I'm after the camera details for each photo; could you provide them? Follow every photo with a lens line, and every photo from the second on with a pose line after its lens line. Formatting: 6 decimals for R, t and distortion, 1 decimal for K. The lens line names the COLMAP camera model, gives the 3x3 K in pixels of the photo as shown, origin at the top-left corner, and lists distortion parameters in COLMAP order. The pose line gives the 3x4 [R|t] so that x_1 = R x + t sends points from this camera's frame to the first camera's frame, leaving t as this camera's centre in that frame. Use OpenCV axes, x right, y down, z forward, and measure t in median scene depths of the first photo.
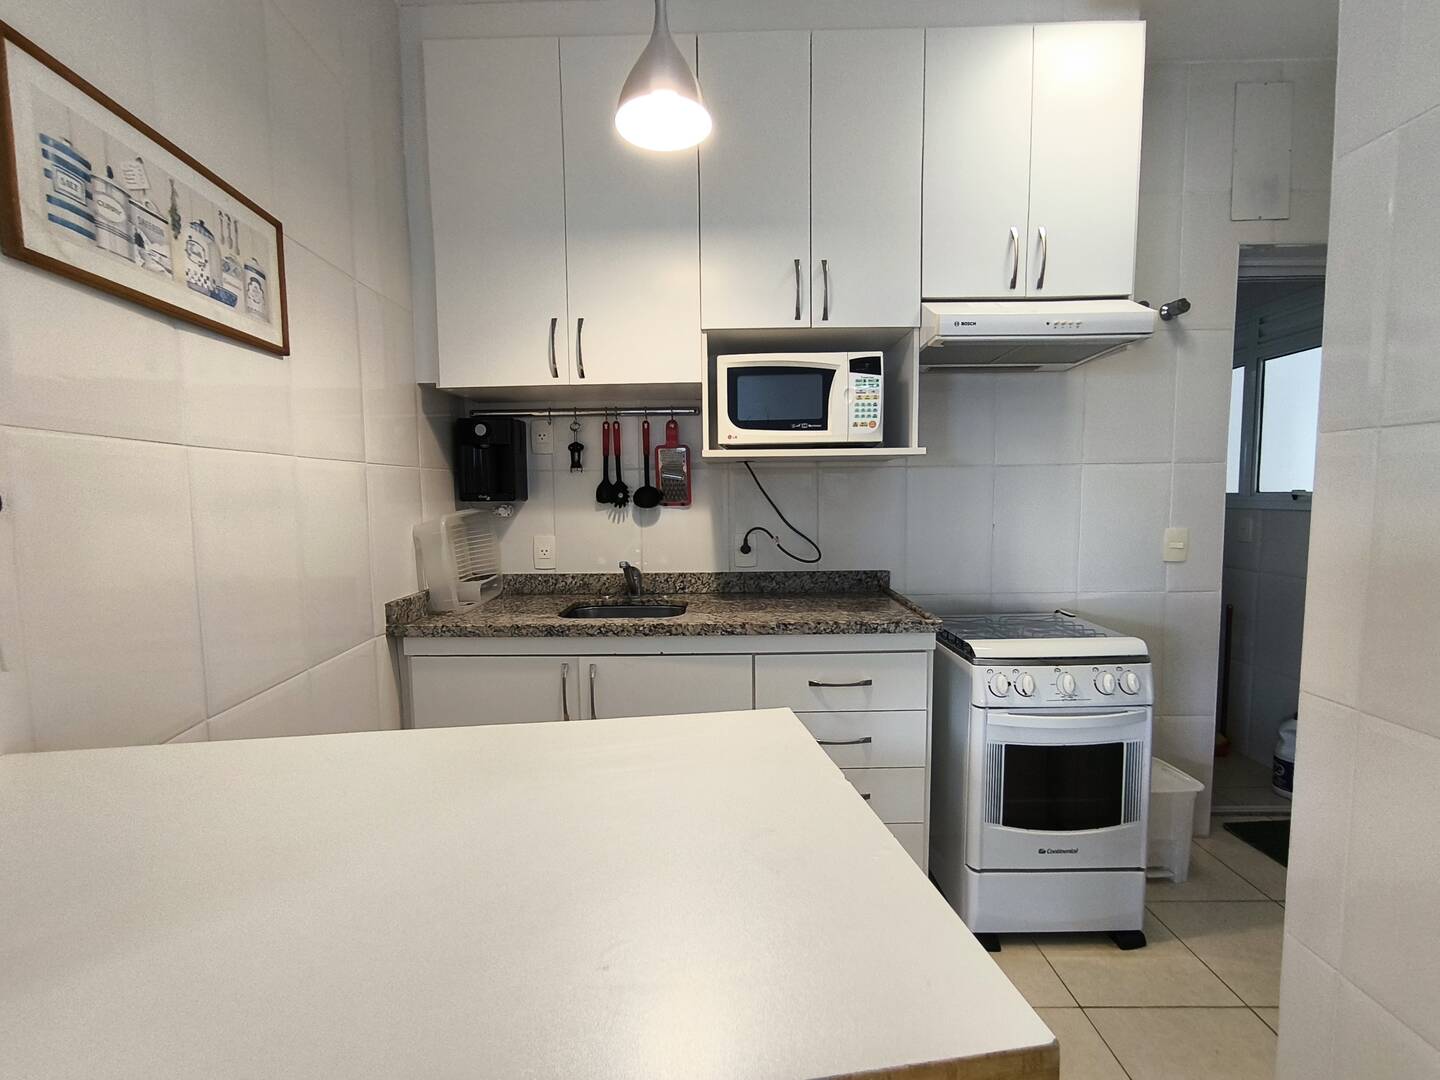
lens RADIAL K [[658.2, 0, 722.5], [0, 658.2, 547.8], [0, 0, 1]] dist [-0.037338, 0.026166]
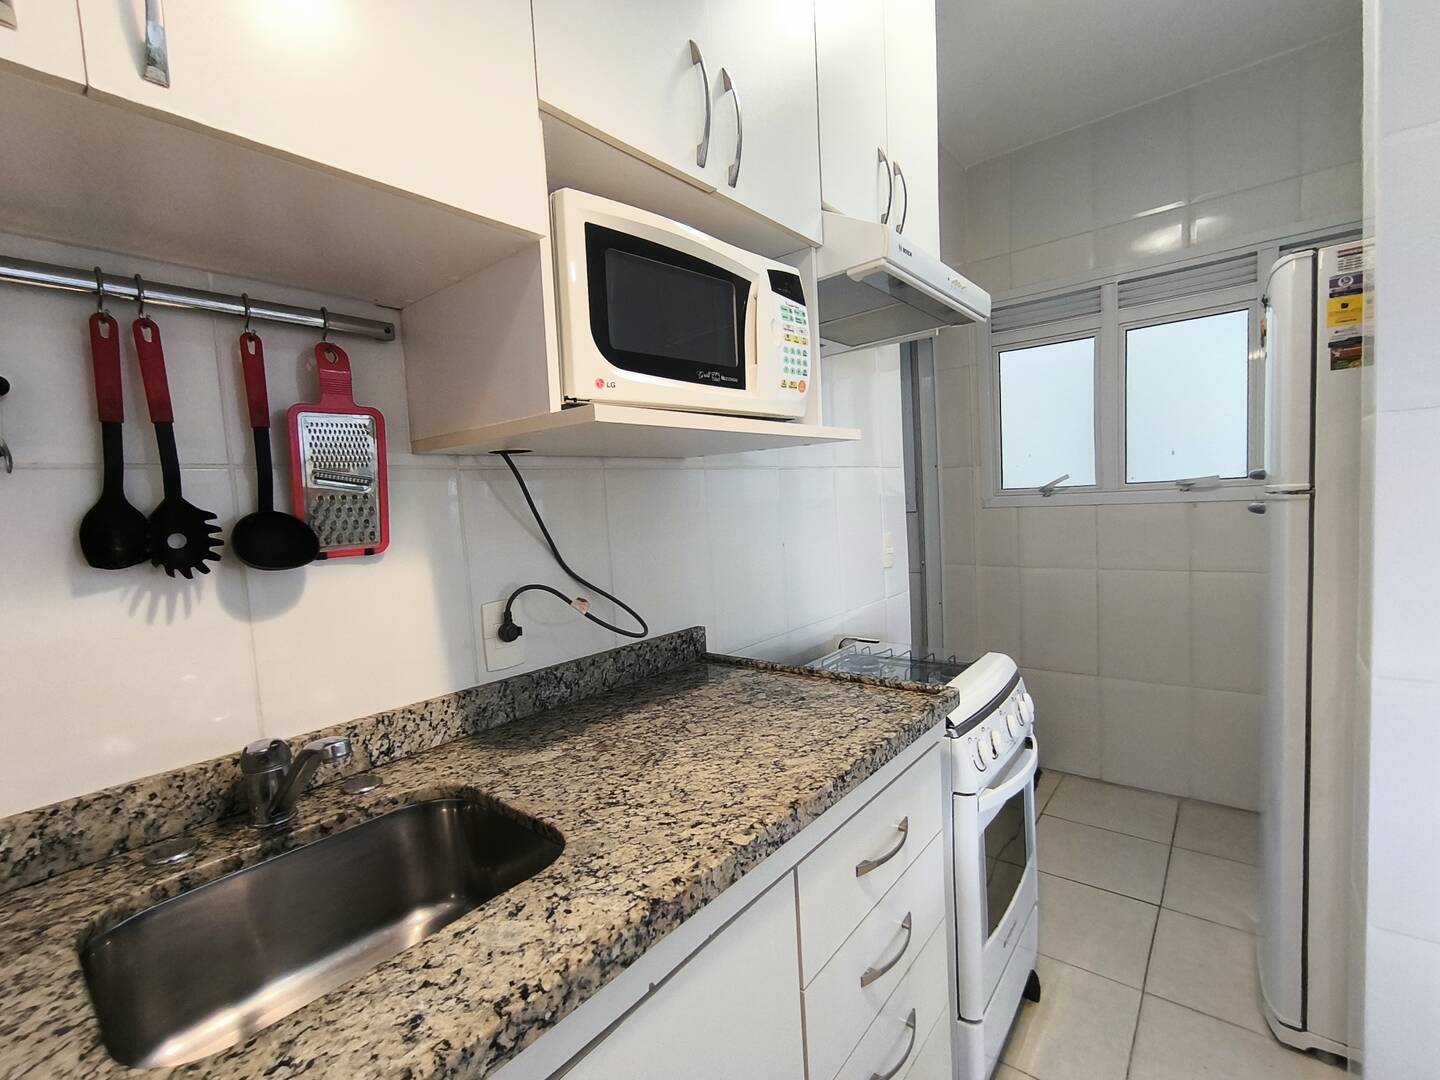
lens RADIAL K [[658.2, 0, 722.5], [0, 658.2, 547.8], [0, 0, 1]] dist [-0.037338, 0.026166]
pose [[0.633756, -0.079936, 0.769391, -0.237480], [0.113444, 0.993496, 0.009774, -0.047597], [-0.765169, 0.081088, 0.638703, 0.571587]]
